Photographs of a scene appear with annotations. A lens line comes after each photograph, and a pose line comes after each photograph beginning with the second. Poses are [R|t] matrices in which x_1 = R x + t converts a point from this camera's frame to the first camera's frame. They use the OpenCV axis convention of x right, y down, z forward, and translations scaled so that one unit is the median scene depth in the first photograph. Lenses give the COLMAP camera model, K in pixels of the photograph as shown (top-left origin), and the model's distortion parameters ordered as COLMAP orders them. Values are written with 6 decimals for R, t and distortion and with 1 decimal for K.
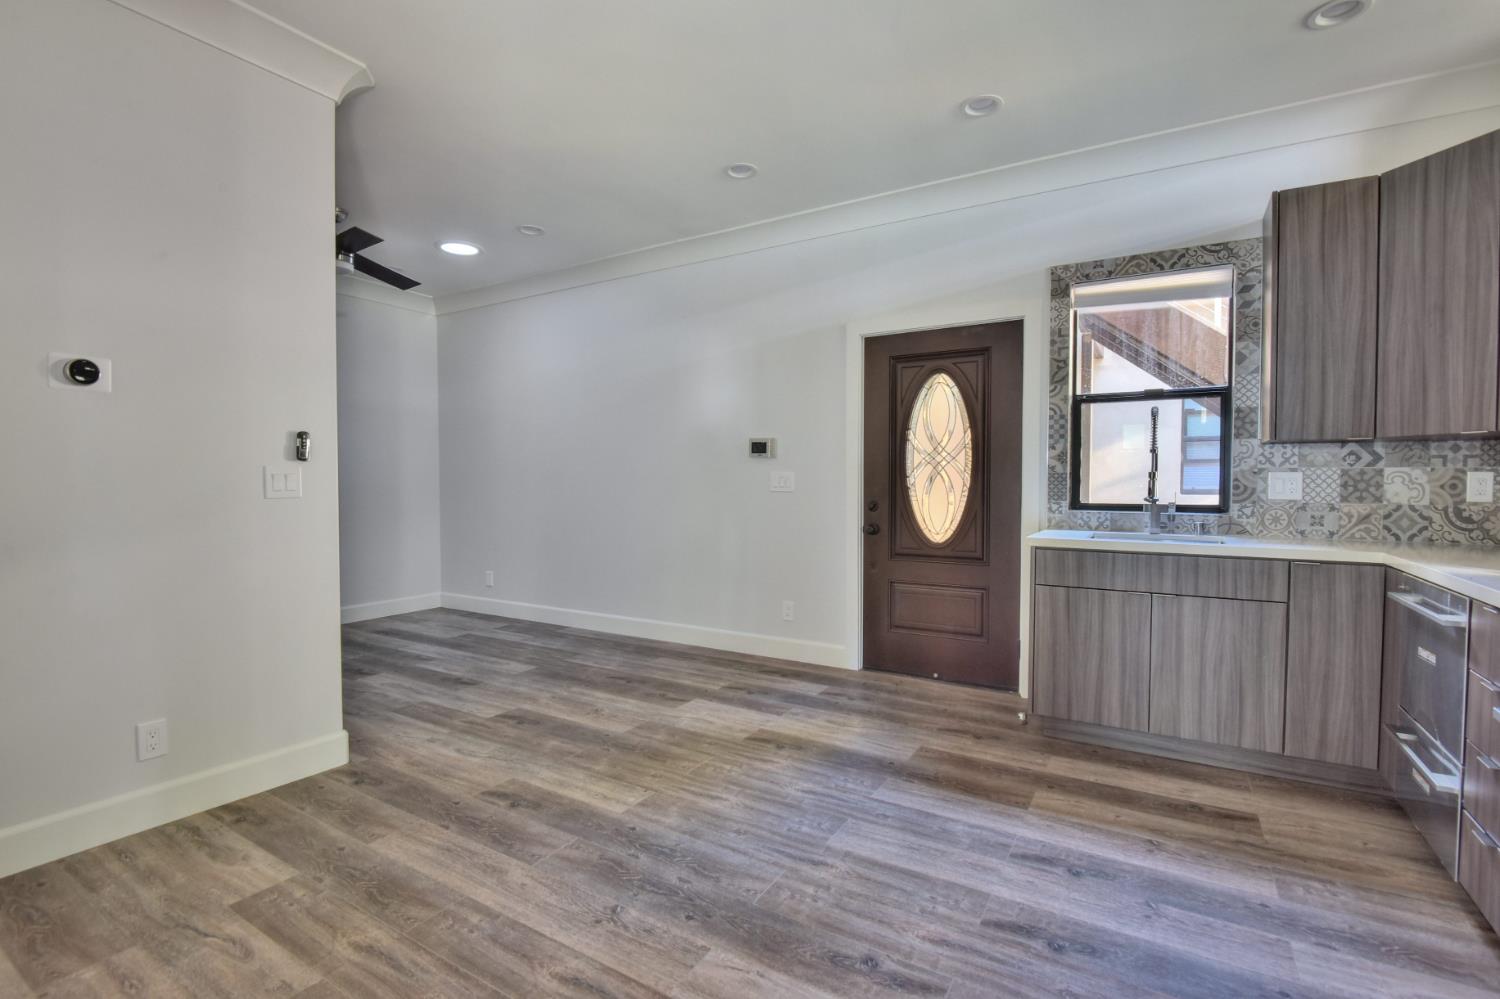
lens RADIAL K [[681.8, 0, 757.0], [0, 681.8, 500.1], [0, 0, 1]] dist [-0.019801, -0.000376]
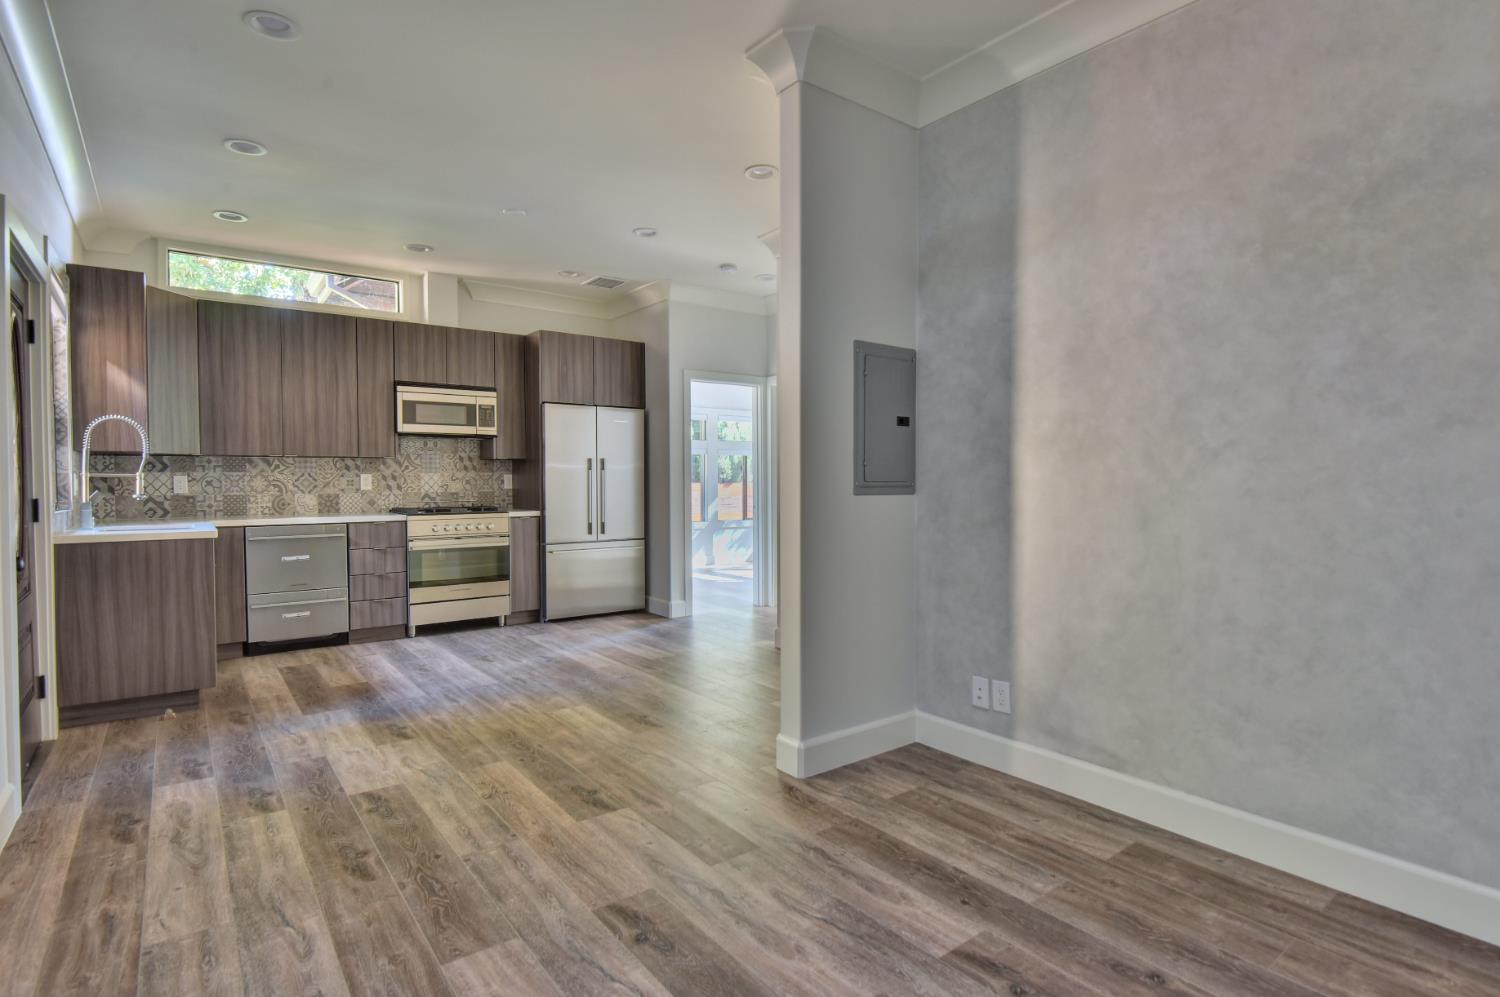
lens RADIAL K [[764.8, 0, 750.2], [0, 764.8, 496.3], [0, 0, 1]] dist [0.000811, 0.000143]
pose [[-0.927877, -0.009464, 0.372766, -1.212511], [0.009645, 0.998734, 0.049364, -0.072546], [-0.372762, 0.049399, -0.926611, 2.500925]]
